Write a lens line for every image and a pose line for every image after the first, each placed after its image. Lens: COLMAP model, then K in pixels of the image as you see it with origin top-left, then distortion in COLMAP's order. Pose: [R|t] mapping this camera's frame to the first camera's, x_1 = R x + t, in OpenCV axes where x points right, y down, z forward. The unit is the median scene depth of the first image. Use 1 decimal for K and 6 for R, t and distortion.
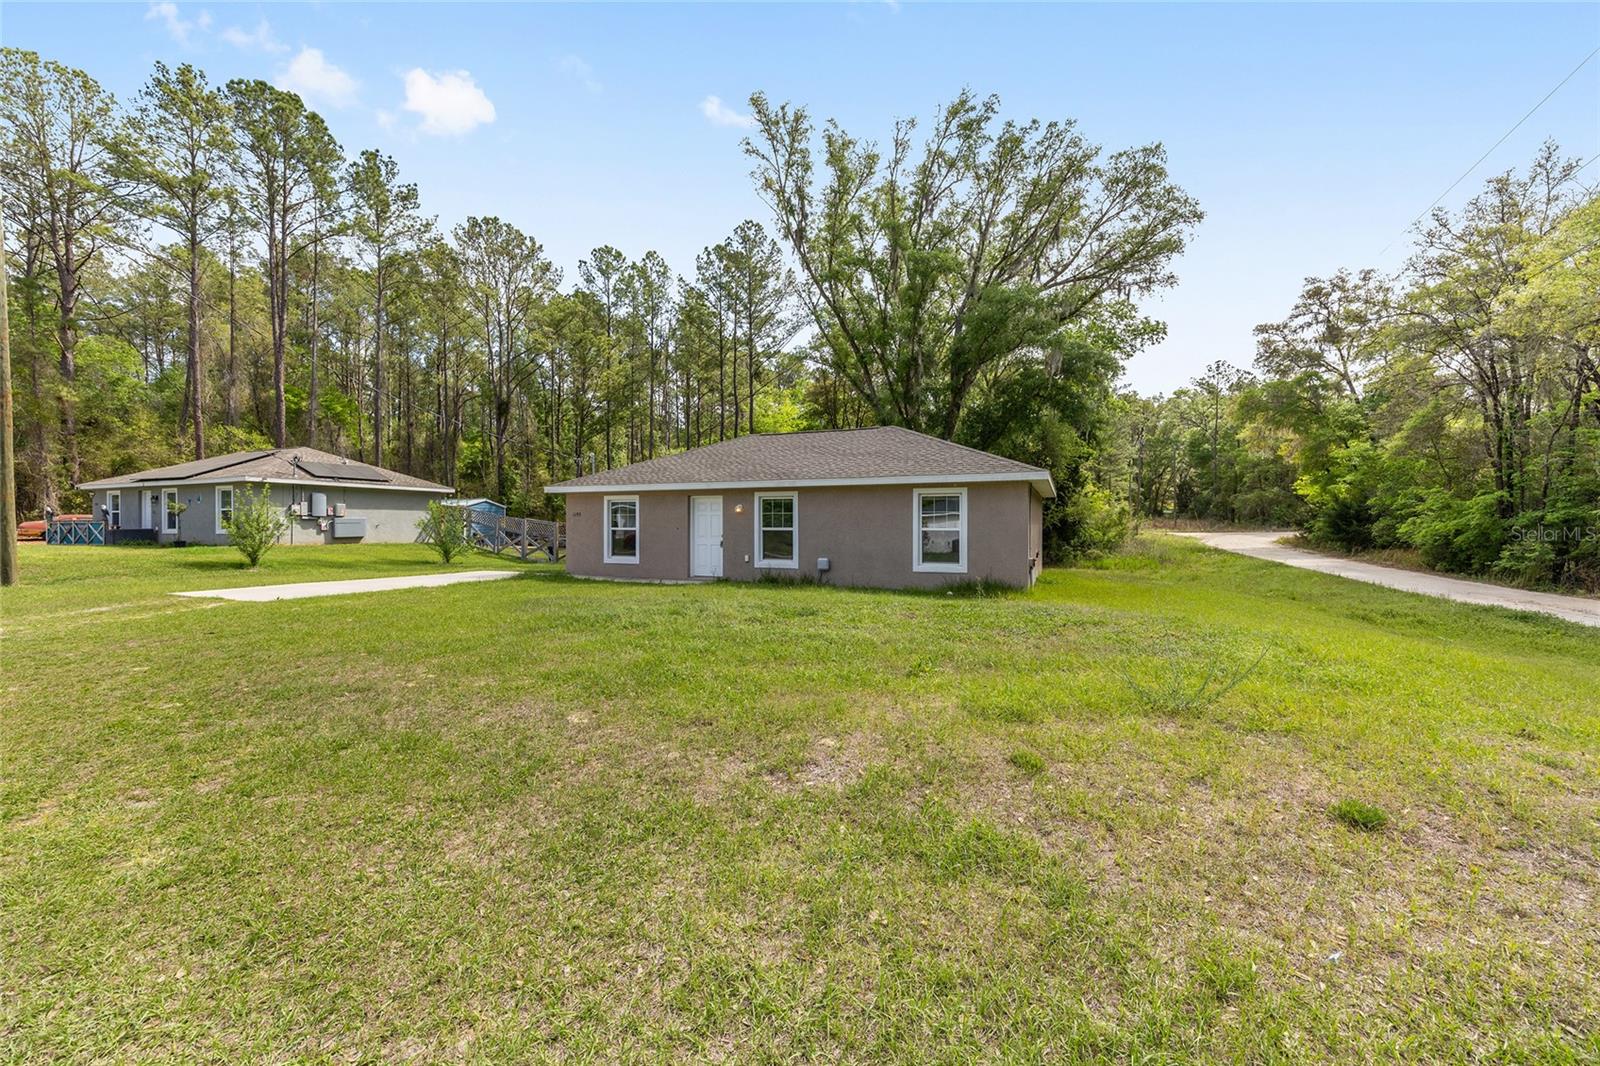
lens RADIAL K [[639.6, 0, 795.1], [0, 639.6, 530.7], [0, 0, 1]] dist [-0.002807, 0.001222]
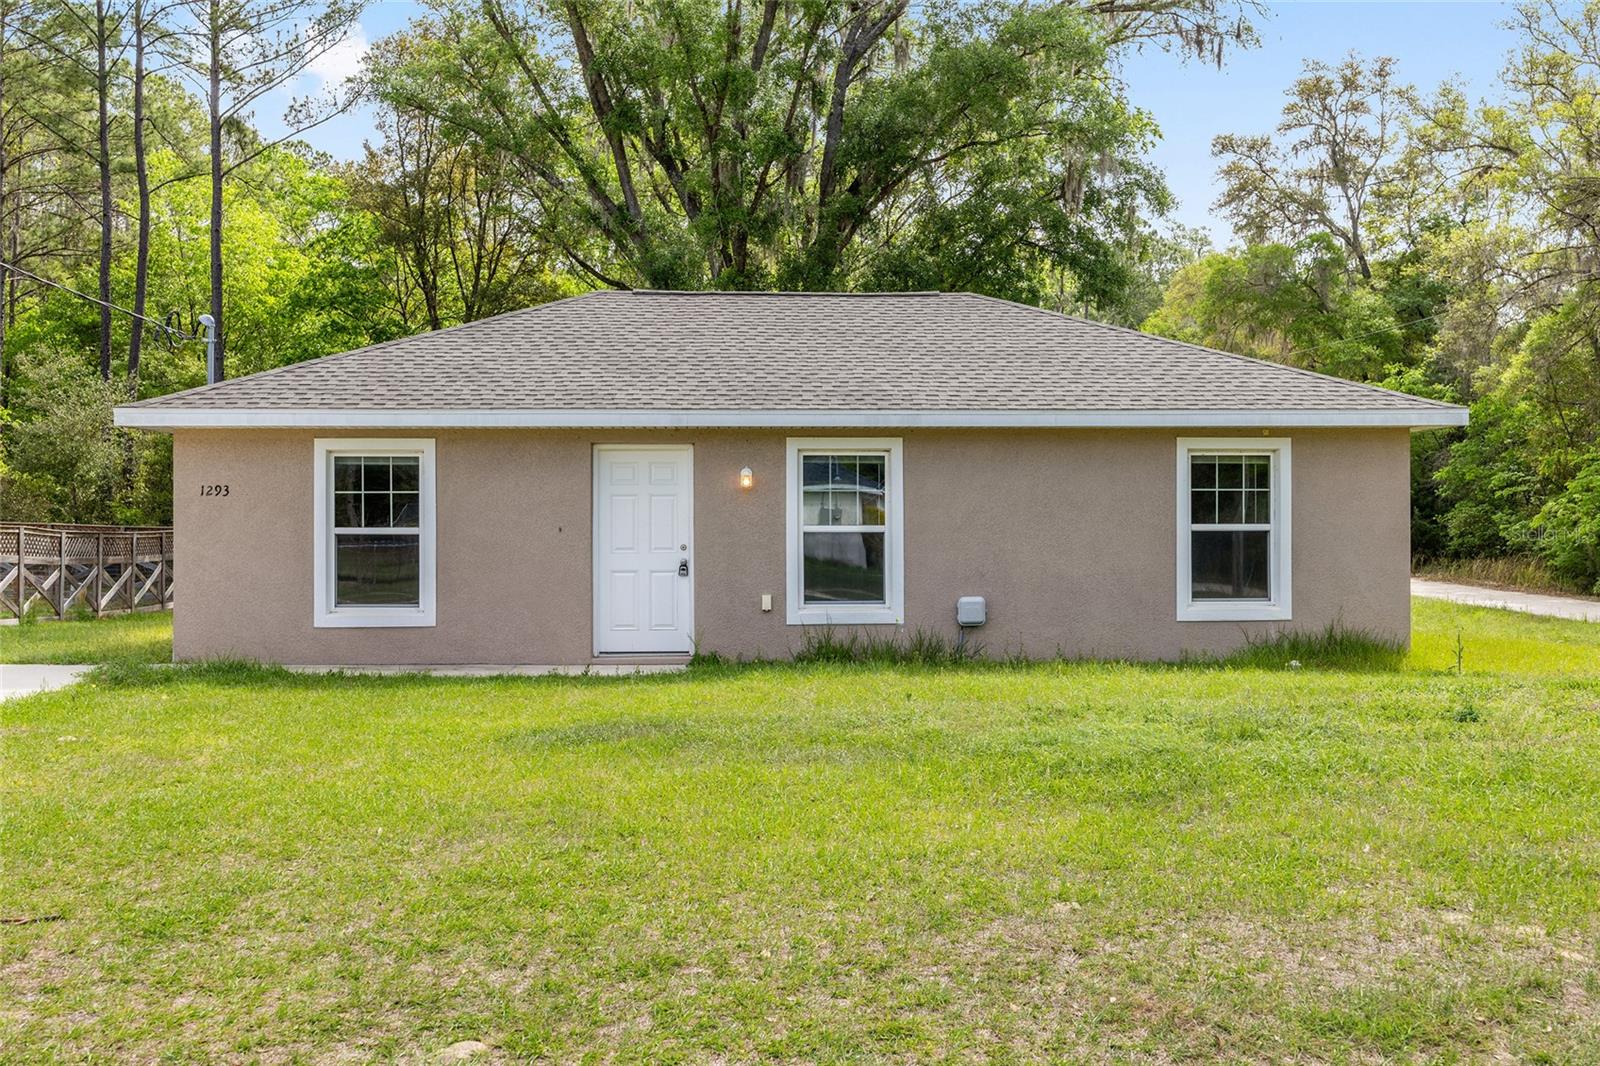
lens RADIAL K [[1500.0, 0, 799.7], [0, 1500.0, 533.7], [0, 0, 1]] dist [-0.012974, 0.000000]
pose [[0.904858, -0.008526, 0.425629, -0.448644], [0.008515, 0.999962, 0.001929, -0.001703], [-0.425629, 0.001878, 0.904896, 0.139378]]
